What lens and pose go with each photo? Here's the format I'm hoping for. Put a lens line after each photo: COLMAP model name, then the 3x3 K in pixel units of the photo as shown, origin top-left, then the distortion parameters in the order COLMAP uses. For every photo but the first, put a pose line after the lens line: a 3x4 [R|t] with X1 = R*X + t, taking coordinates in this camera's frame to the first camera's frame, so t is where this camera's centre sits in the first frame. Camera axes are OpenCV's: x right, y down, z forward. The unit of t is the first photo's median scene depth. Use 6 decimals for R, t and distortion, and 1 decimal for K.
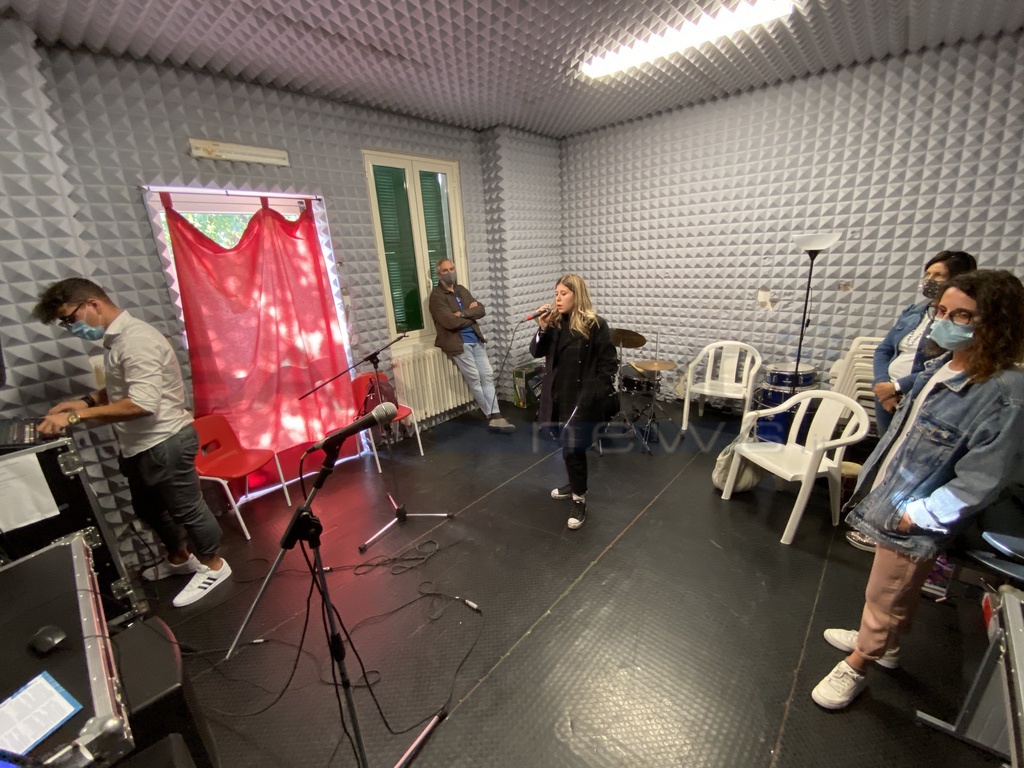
lens RADIAL K [[420.4, 0, 518.7], [0, 420.4, 388.8], [0, 0, 1]] dist [-0.033334, -0.002575]
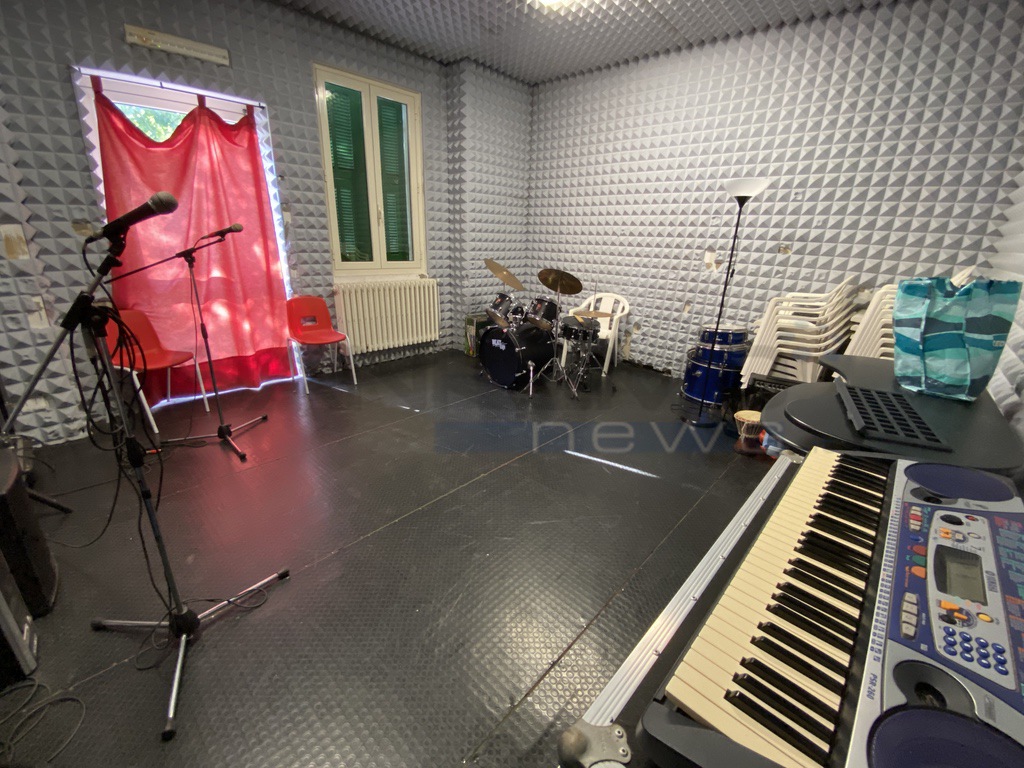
lens RADIAL K [[420.4, 0, 517.0], [0, 420.4, 384.1], [0, 0, 1]] dist [-0.033334, -0.002575]
pose [[0.995165, 0.096550, 0.018017, 0.154373], [-0.097105, 0.994728, 0.032980, 0.099197], [-0.014738, -0.034570, 0.999294, -0.001097]]
